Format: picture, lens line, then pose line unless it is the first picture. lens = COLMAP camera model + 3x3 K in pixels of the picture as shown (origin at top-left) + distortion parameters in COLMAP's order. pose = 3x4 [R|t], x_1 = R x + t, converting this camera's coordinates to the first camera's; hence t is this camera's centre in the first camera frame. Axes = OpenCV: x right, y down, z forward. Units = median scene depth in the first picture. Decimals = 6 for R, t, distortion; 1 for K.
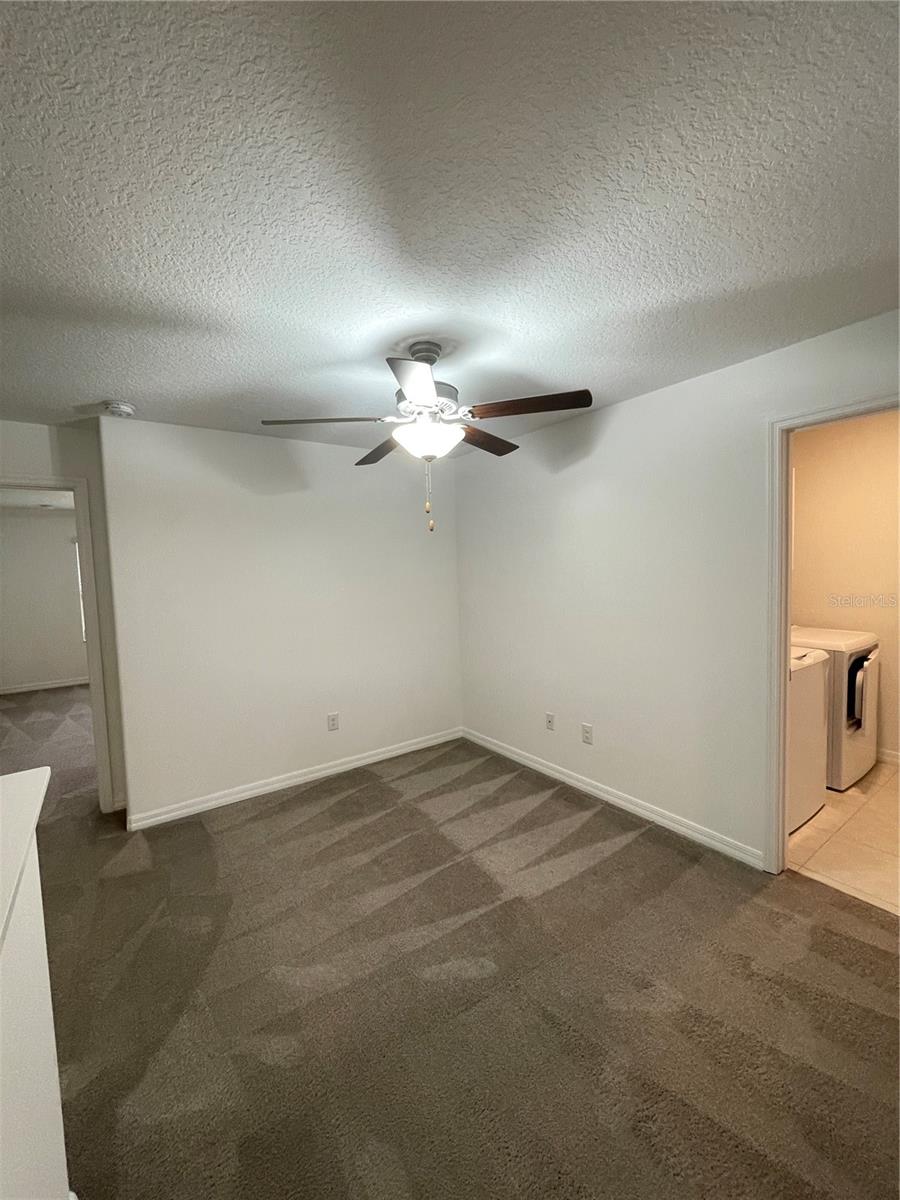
lens RADIAL K [[487.8, 0, 449.8], [0, 487.8, 596.0], [0, 0, 1]] dist [-0.001769, -0.000270]
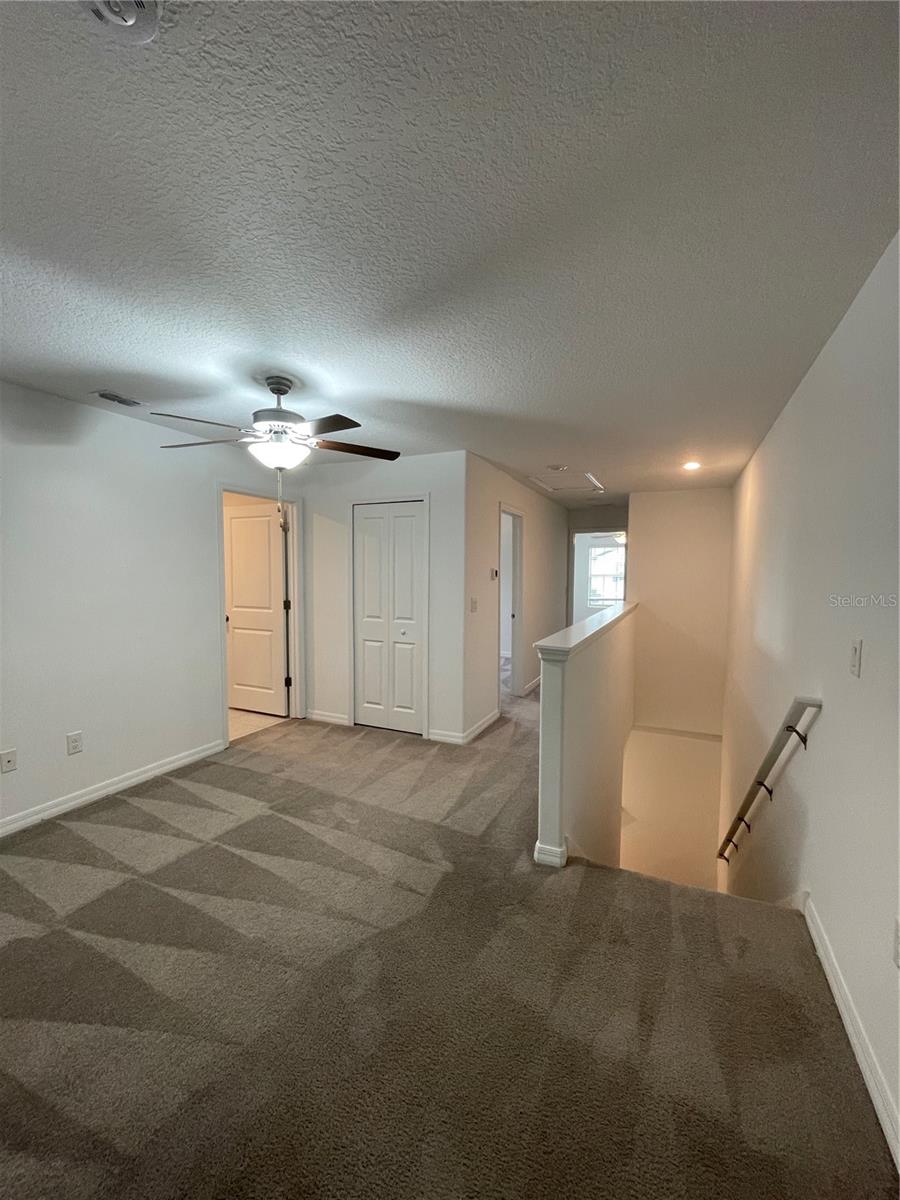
lens RADIAL K [[487.8, 0, 449.8], [0, 487.8, 596.0], [0, 0, 1]] dist [-0.001769, -0.000270]
pose [[-0.494787, -0.014979, 0.868885, -1.263679], [0.071069, 0.995805, 0.057637, 0.003753], [-0.866103, 0.090269, -0.491647, 1.193342]]
